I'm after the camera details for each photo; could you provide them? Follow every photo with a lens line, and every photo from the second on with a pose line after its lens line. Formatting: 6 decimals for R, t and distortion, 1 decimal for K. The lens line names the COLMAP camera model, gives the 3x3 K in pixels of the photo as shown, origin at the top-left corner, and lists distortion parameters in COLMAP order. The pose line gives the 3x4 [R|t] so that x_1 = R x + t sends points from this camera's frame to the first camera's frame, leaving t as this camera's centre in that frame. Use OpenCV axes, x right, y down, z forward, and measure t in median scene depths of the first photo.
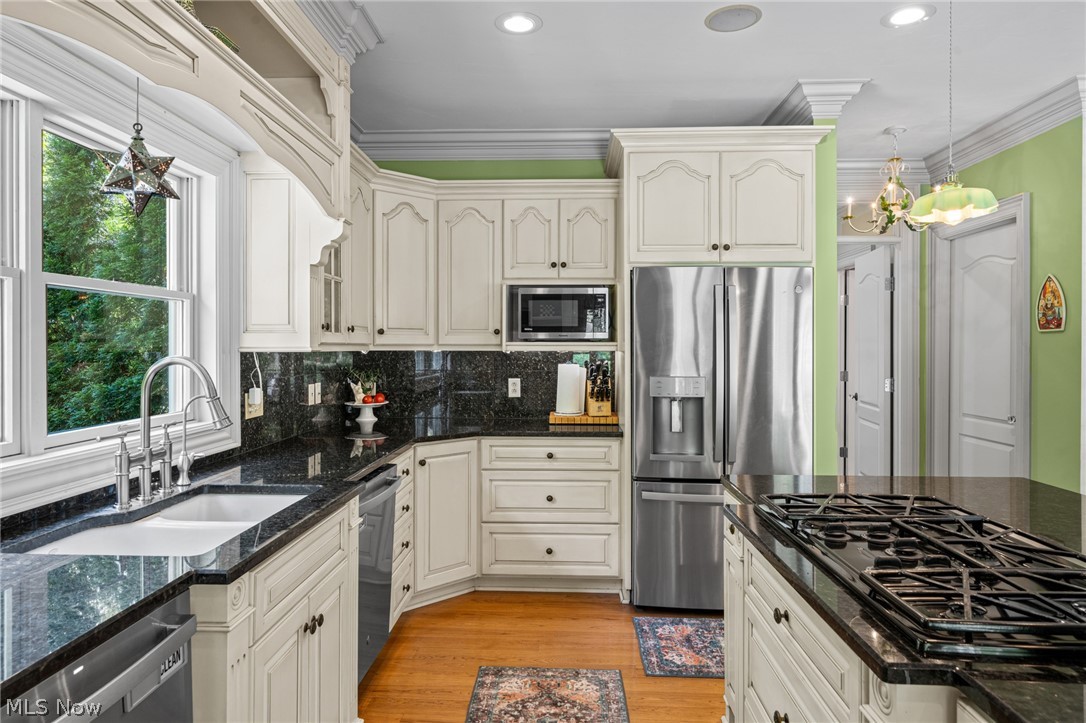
lens RADIAL K [[664.8, 0, 542.0], [0, 664.8, 354.4], [0, 0, 1]] dist [-0.001716, -0.001180]
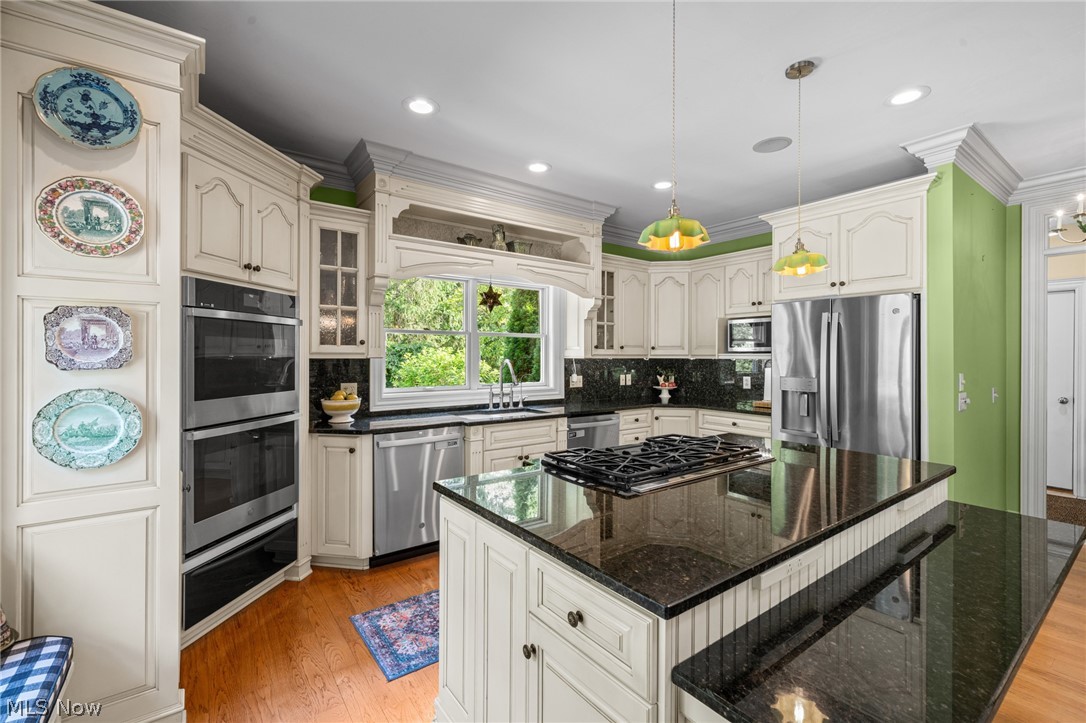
lens RADIAL K [[468.4, 0, 542.5], [0, 468.4, 357.3], [0, 0, 1]] dist [-0.000698, -0.000011]
pose [[0.623781, 0.004787, -0.781584, 0.601309], [-0.010480, 0.999943, -0.002240, -0.002158], [0.781529, 0.009589, 0.623796, -0.069419]]
